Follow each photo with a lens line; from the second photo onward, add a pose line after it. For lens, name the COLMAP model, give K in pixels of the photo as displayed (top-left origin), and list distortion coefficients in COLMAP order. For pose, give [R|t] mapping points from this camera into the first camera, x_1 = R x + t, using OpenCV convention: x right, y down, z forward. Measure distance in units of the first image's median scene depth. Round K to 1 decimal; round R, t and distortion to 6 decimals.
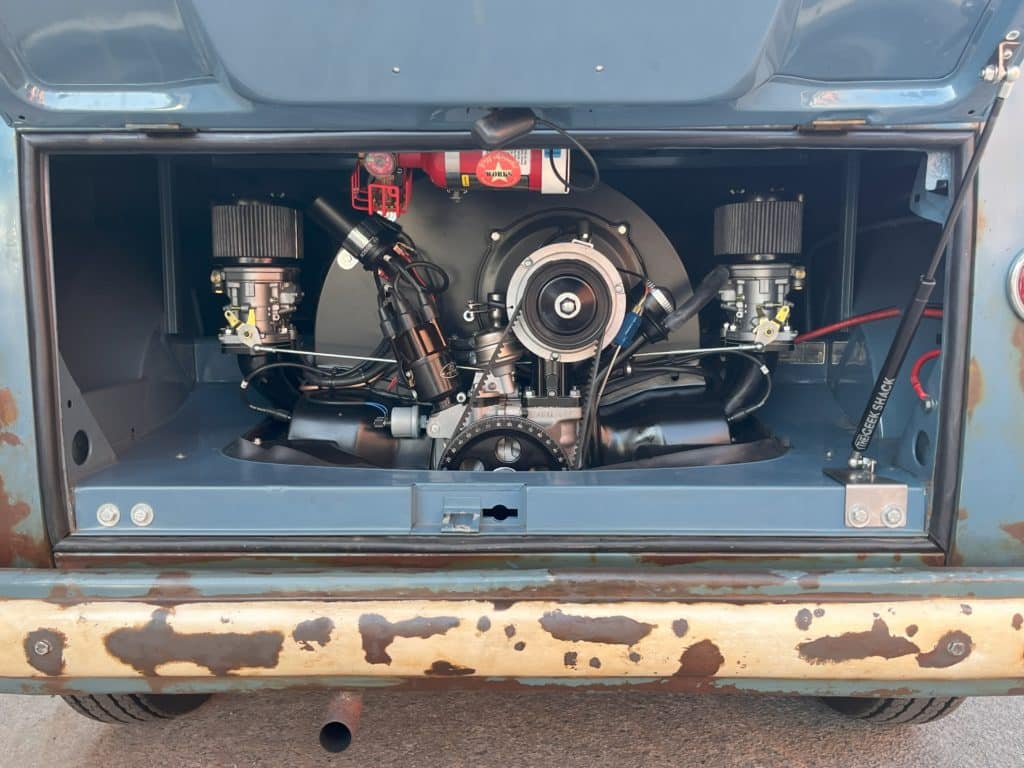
lens RADIAL K [[949.6, 0, 512.0], [0, 949.6, 384.0], [0, 0, 1]] dist [0.059507, -0.073651]
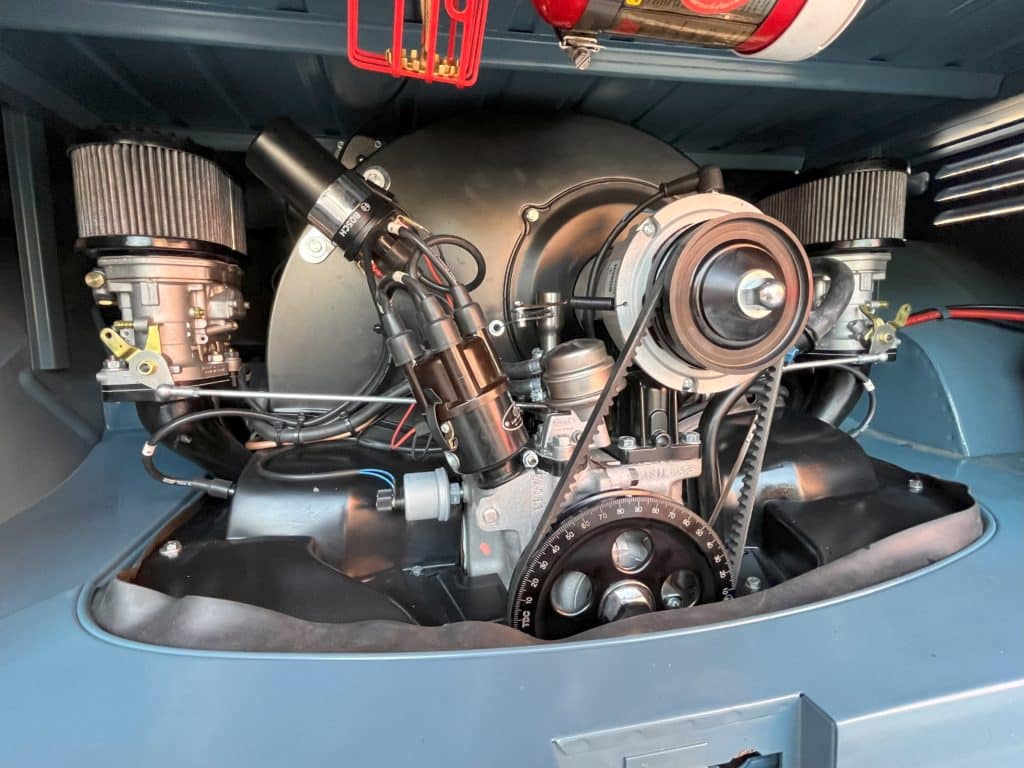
lens RADIAL K [[562.8, 0, 510.2], [0, 562.8, 376.7], [0, 0, 1]] dist [0.002924, 0.000488]
pose [[0.978959, -0.044755, 0.199087, -0.124621], [0.046383, 0.998918, -0.003522, -0.034555], [-0.198714, 0.012683, 0.979975, 0.603699]]
